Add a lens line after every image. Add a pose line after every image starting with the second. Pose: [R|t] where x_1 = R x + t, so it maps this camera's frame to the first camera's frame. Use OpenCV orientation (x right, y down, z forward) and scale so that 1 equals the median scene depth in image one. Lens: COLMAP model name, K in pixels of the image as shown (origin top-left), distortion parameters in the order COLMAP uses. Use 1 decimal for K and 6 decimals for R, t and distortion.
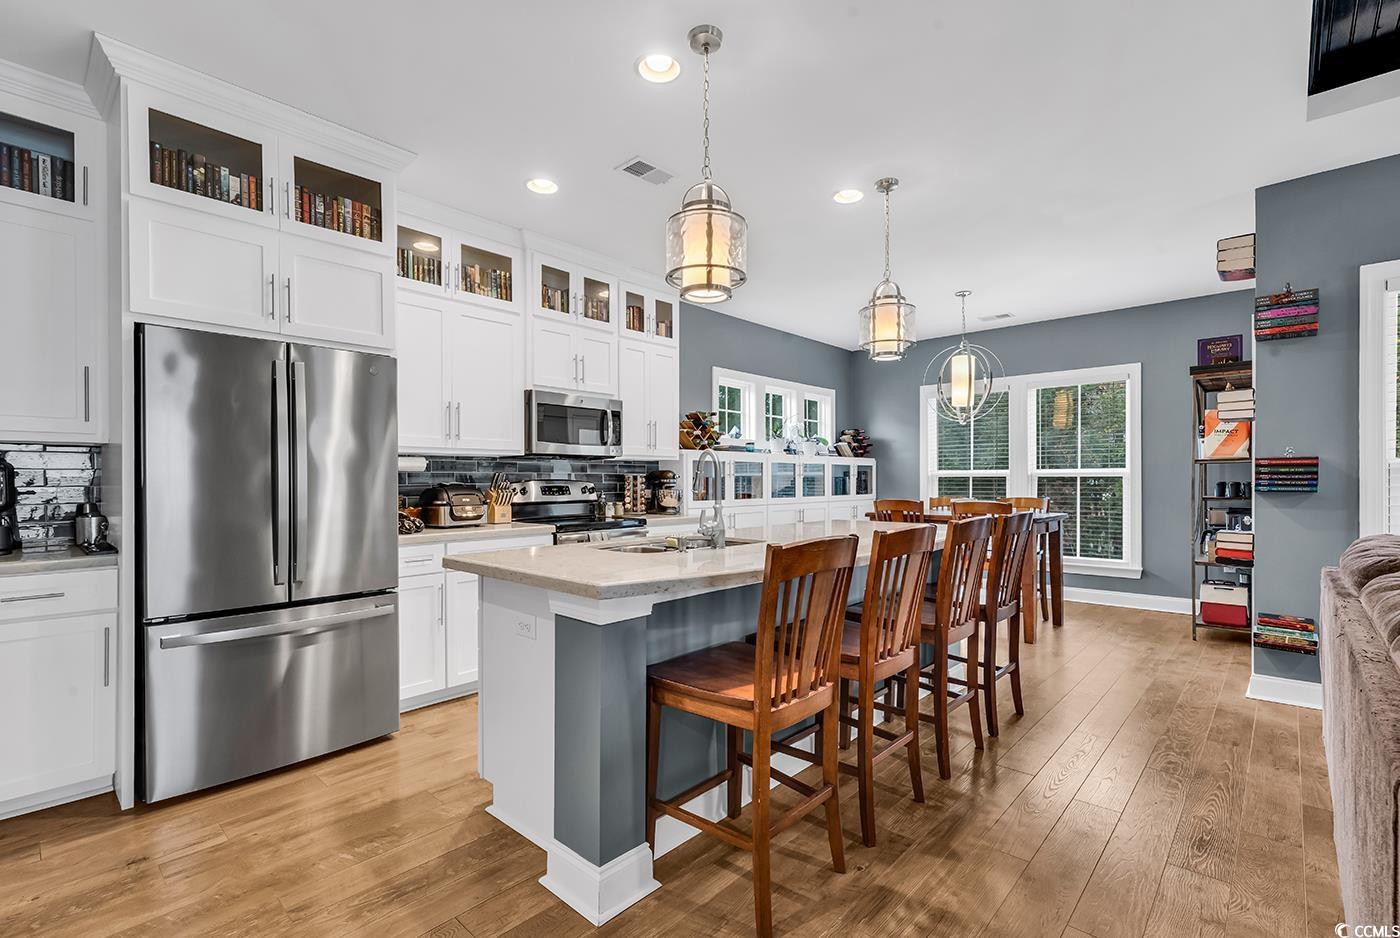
lens RADIAL K [[640.2, 0, 706.1], [0, 640.2, 486.9], [0, 0, 1]] dist [0.009228, -0.002685]
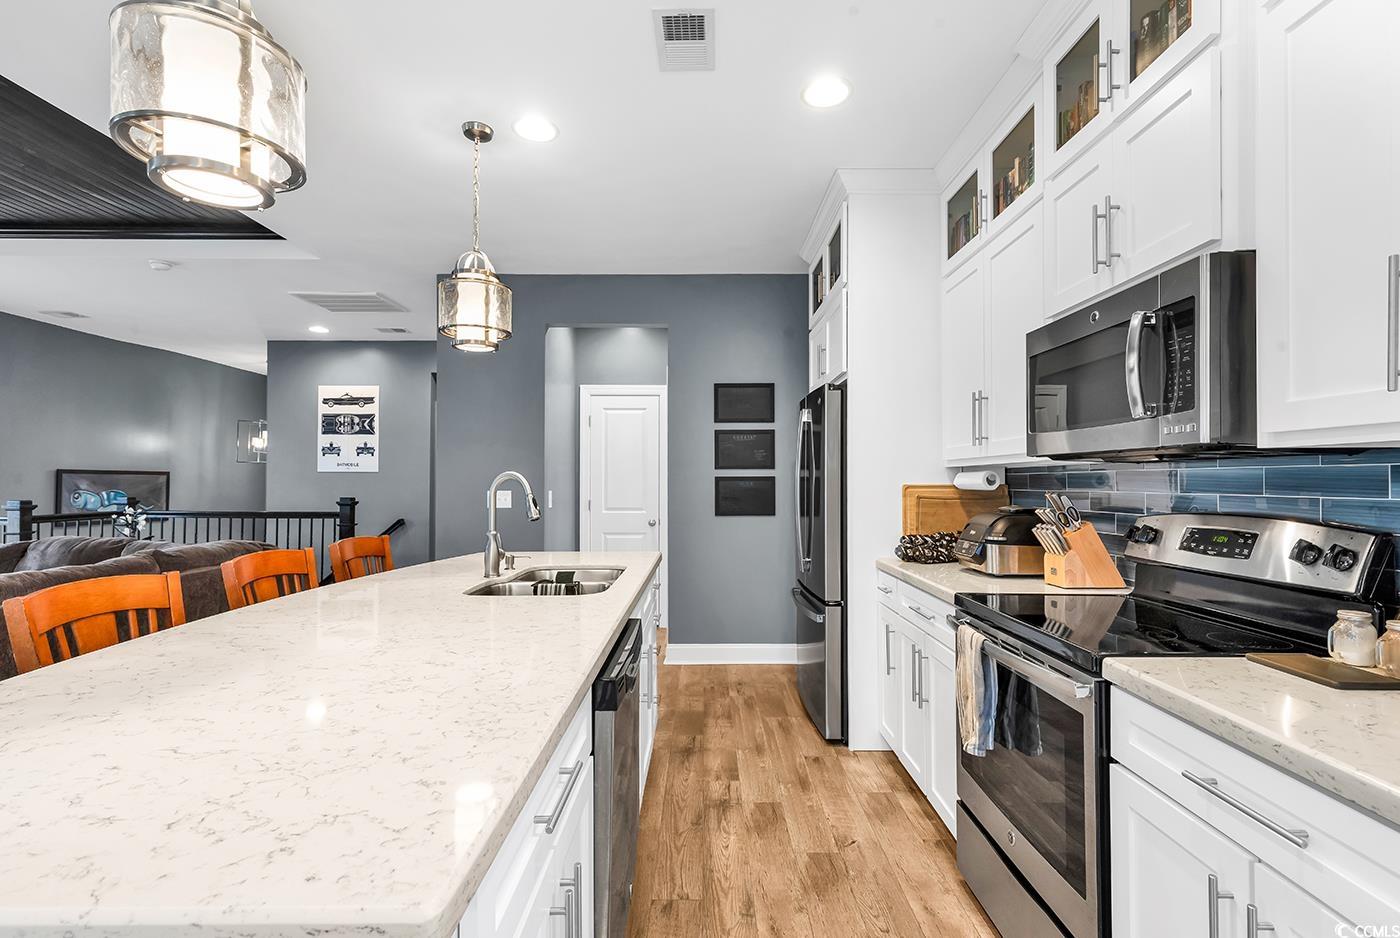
lens RADIAL K [[640.2, 0, 699.6], [0, 640.2, 470.5], [0, 0, 1]] dist [0.009228, -0.002685]
pose [[-0.746729, -0.008403, -0.665076, 0.255010], [-0.006090, 0.999965, -0.005797, -0.034248], [0.665101, -0.000279, -0.746753, 1.127431]]
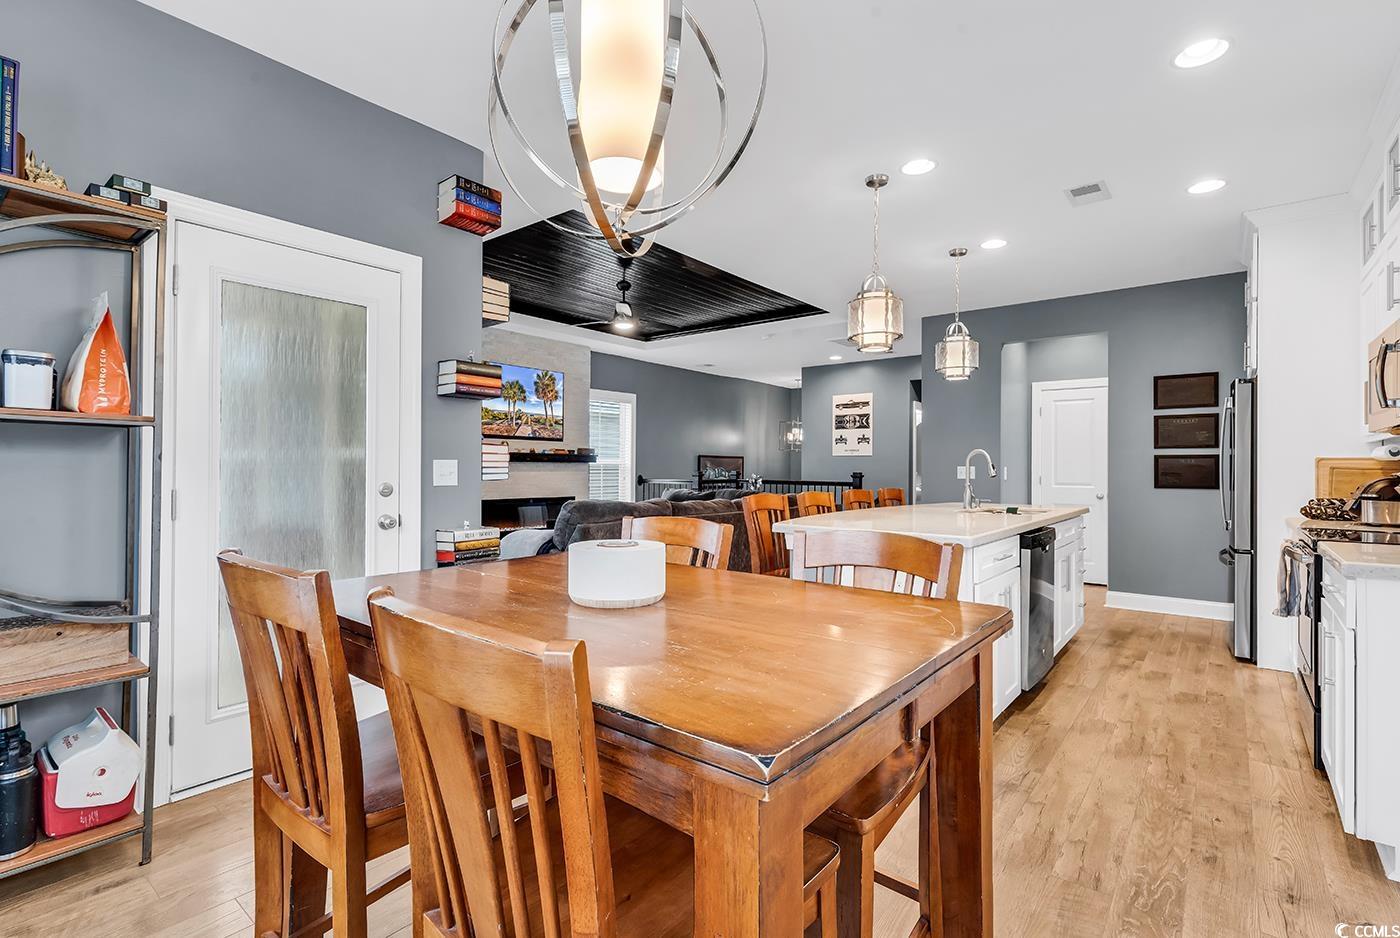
lens RADIAL K [[640.2, 0, 705.1], [0, 640.2, 466.8], [0, 0, 1]] dist [0.009228, -0.002685]
pose [[-0.998481, -0.001891, -0.055066, 0.480645], [-0.002545, 0.999927, 0.011807, -0.020149], [0.055040, 0.011930, -0.998413, 1.562765]]
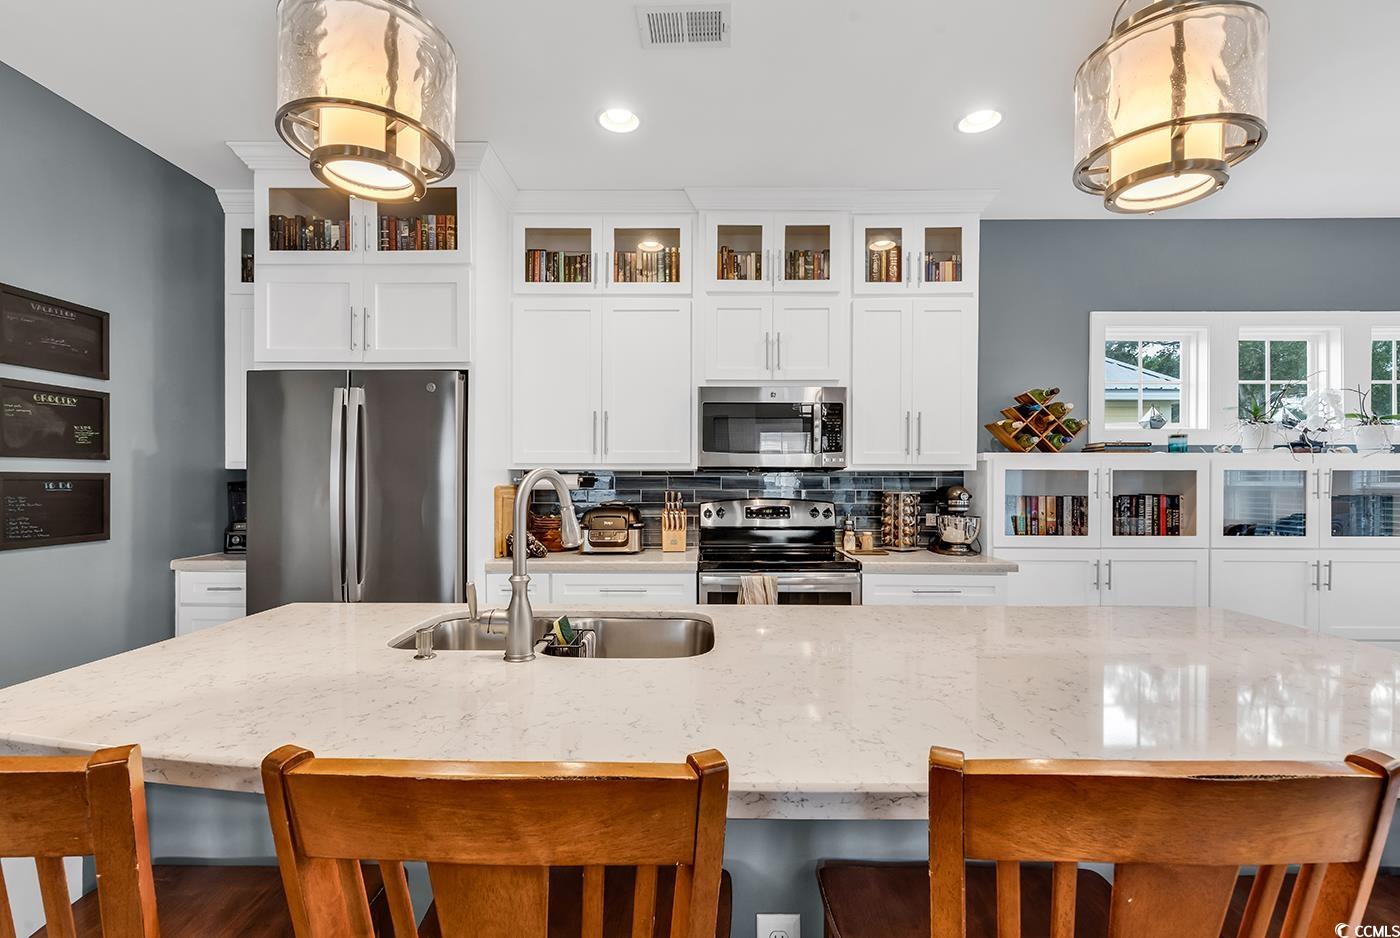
lens RADIAL K [[640.2, 0, 701.2], [0, 640.2, 486.5], [0, 0, 1]] dist [0.009228, -0.002685]
pose [[0.661148, 0.006143, -0.750230, 0.304448], [-0.012722, 0.999915, -0.003023, -0.024002], [0.750147, 0.011543, 0.661170, 0.447562]]
